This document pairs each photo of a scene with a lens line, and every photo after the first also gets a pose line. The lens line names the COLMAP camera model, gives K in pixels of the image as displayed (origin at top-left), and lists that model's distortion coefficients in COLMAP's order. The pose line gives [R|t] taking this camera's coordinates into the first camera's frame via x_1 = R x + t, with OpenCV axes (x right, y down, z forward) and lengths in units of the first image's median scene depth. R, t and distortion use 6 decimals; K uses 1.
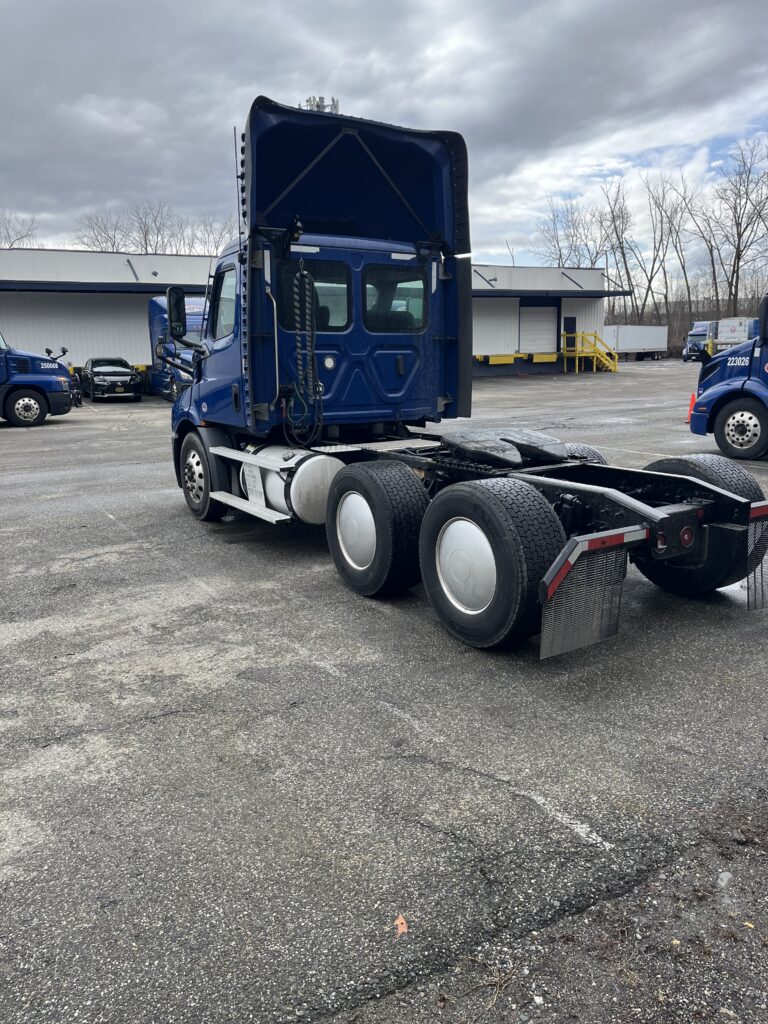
lens RADIAL K [[776.6, 0, 384.0], [0, 776.6, 512.0], [0, 0, 1]] dist [0.003544, -0.001101]
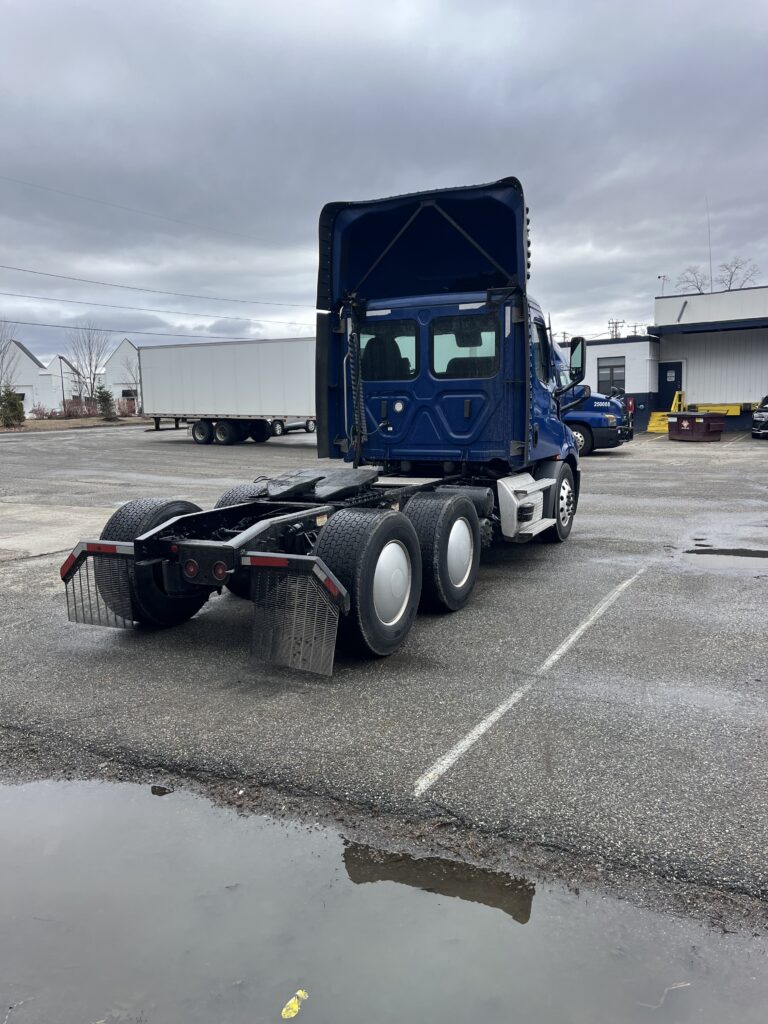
lens RADIAL K [[768.9, 0, 384.0], [0, 768.9, 512.0], [0, 0, 1]] dist [0.004324, 0.002658]
pose [[0.524988, 0.118932, -0.842759, 0.858014], [-0.154051, 0.987112, 0.043339, -0.080126], [0.837052, 0.107075, 0.536543, 0.368742]]
